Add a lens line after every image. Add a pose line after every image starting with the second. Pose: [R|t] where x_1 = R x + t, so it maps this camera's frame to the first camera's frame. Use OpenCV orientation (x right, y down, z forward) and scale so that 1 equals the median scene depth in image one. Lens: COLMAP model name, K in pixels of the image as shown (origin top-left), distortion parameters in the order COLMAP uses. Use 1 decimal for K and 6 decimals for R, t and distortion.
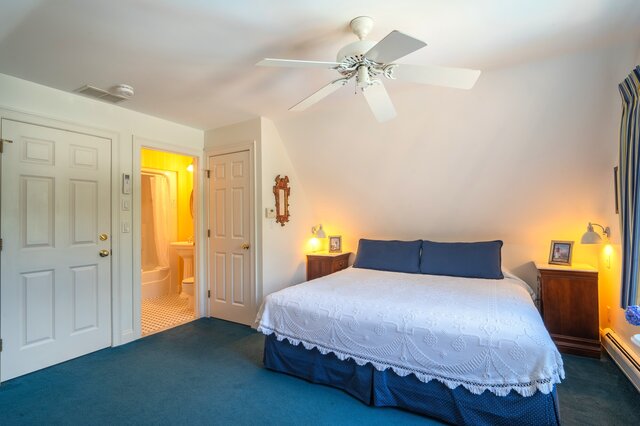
lens RADIAL K [[297.2, 0, 322.8], [0, 297.2, 213.6], [0, 0, 1]] dist [-0.008748, -0.000468]
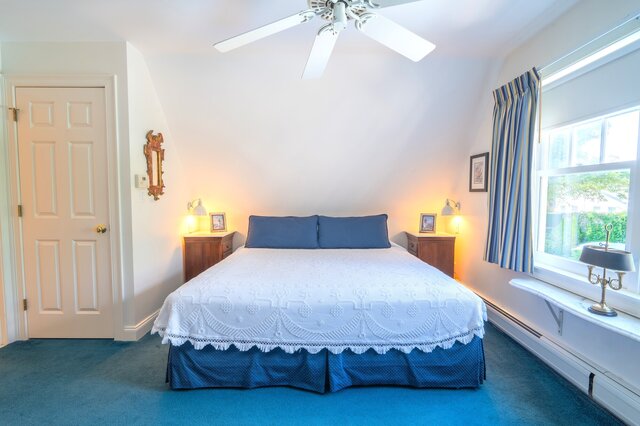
lens RADIAL K [[297.2, 0, 322.8], [0, 297.2, 213.6], [0, 0, 1]] dist [-0.008748, -0.000468]
pose [[0.853808, -0.014256, 0.520392, -0.239181], [-0.023131, 0.997599, 0.065280, 0.025091], [-0.520073, -0.067774, 0.851429, 0.197820]]
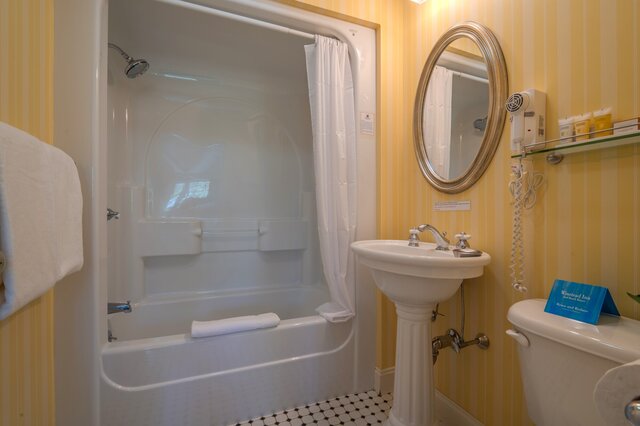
lens RADIAL K [[297.2, 0, 322.8], [0, 297.2, 213.6], [0, 0, 1]] dist [-0.008748, -0.000468]
pose [[0.802700, 0.013481, -0.596231, -0.548153], [-0.002850, 0.999820, 0.018769, 0.099367], [0.596377, -0.013366, 0.802593, 1.124029]]
